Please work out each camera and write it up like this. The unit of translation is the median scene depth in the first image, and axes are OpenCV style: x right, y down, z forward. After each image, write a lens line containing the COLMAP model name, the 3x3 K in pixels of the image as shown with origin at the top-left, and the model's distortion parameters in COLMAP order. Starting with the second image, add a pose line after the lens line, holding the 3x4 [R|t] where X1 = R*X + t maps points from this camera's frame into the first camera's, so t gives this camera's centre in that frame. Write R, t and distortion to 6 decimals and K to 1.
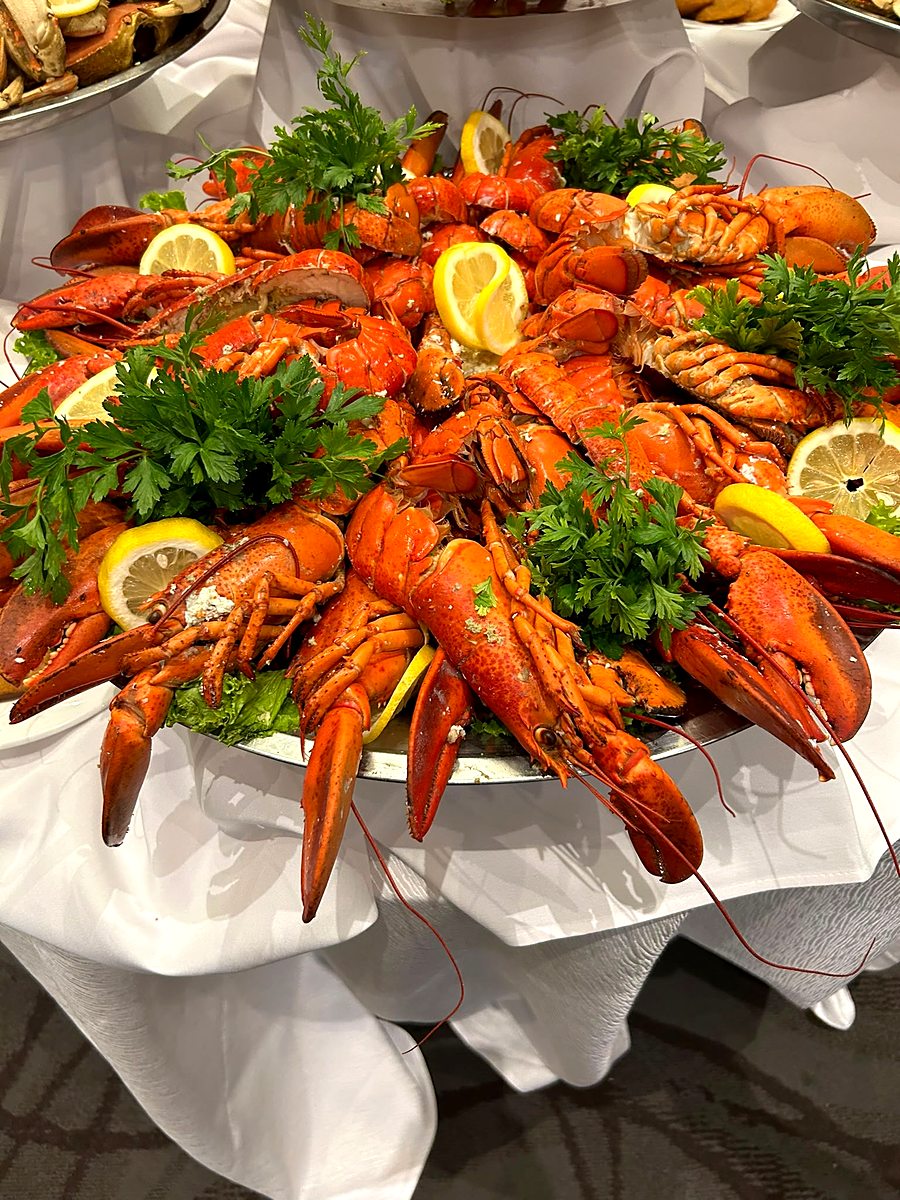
lens RADIAL K [[907.4, 0, 458.4], [0, 907.4, 607.9], [0, 0, 1]] dist [0.051433, -0.071586]
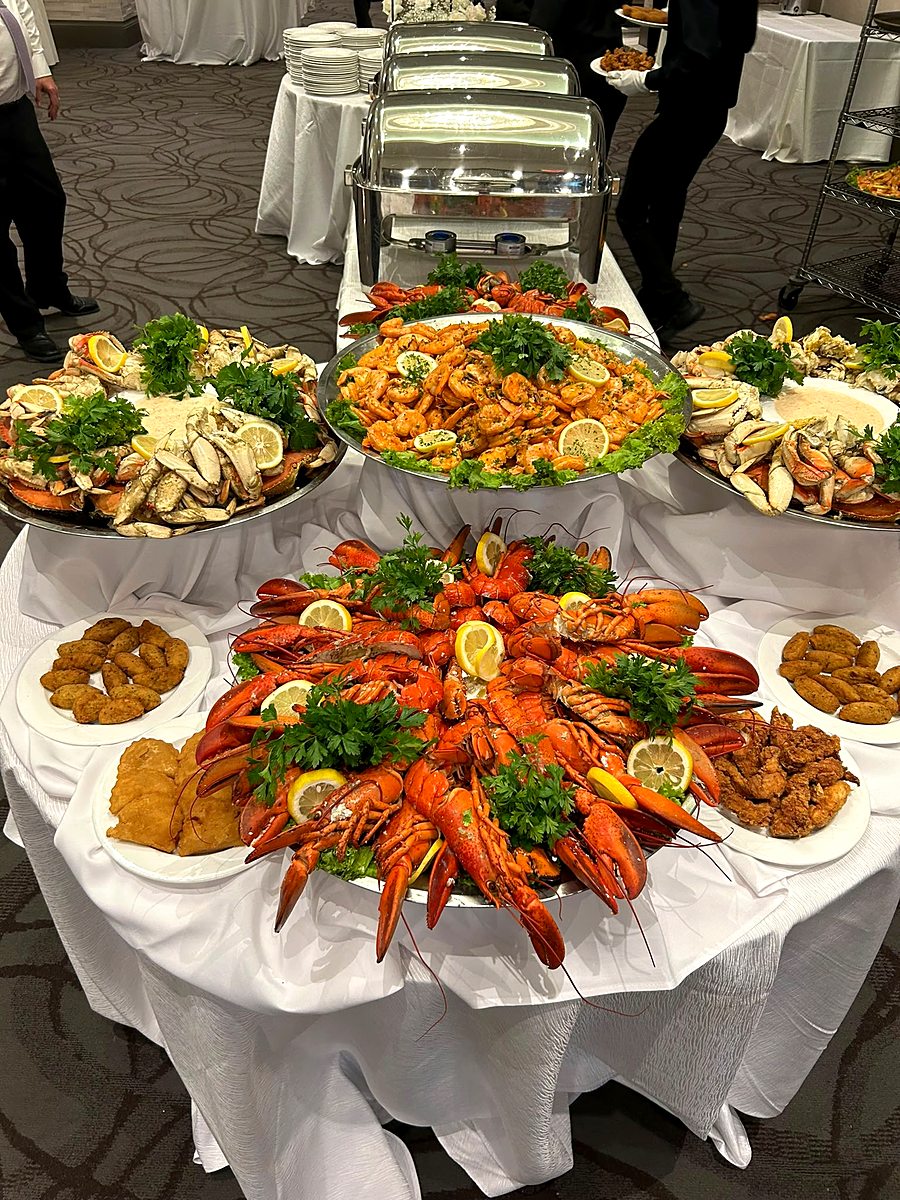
lens RADIAL K [[907.4, 0, 442.9], [0, 907.4, 594.5], [0, 0, 1]] dist [0.051433, -0.071586]
pose [[0.997478, 0.056677, -0.042735, 0.026524], [-0.064577, 0.974509, -0.214853, -0.049882], [0.029469, 0.217071, 0.975711, -1.029597]]
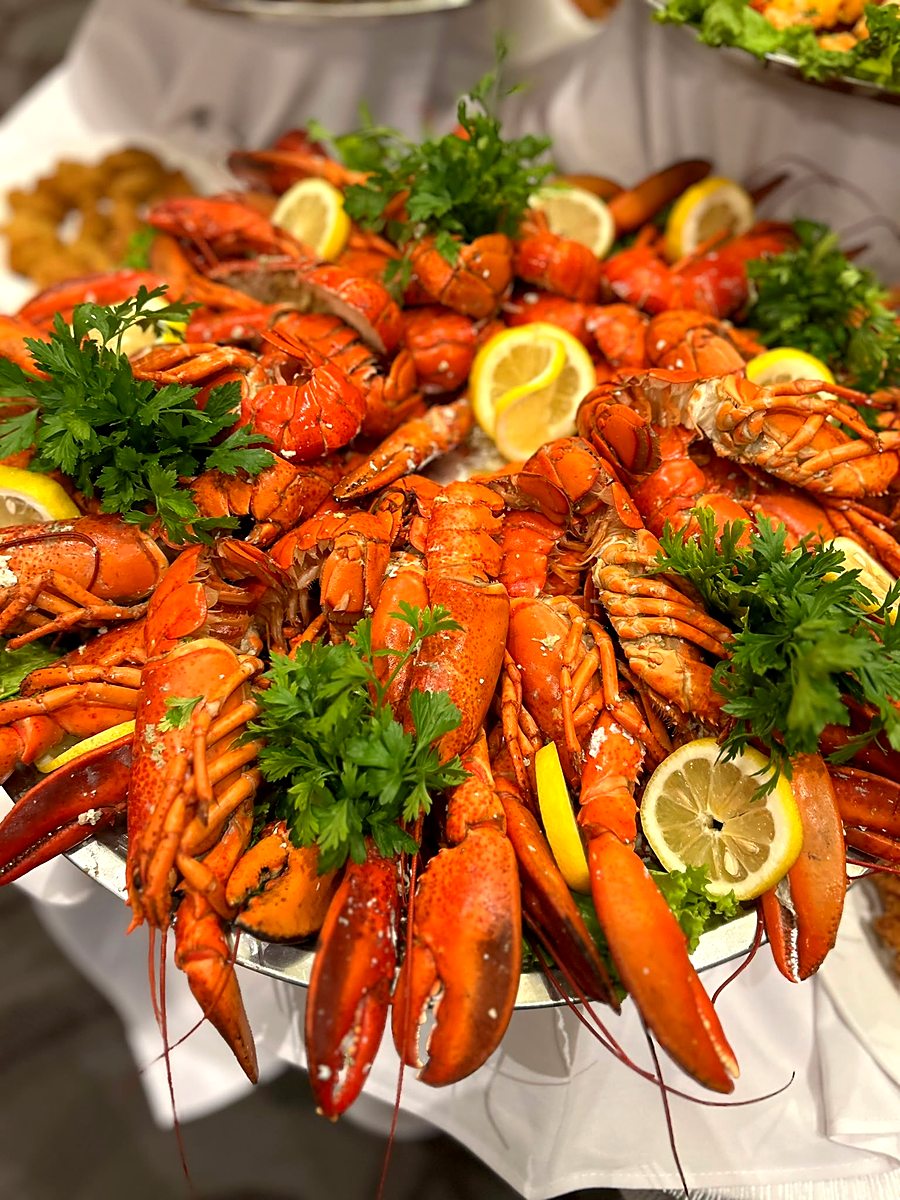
lens RADIAL K [[907.4, 0, 447.4], [0, 907.4, 623.5], [0, 0, 1]] dist [0.051433, -0.071586]
pose [[0.810889, 0.510749, -0.285647, 0.382410], [-0.478738, 0.859695, 0.178142, -0.315009], [0.336555, -0.007703, 0.941632, 0.174164]]
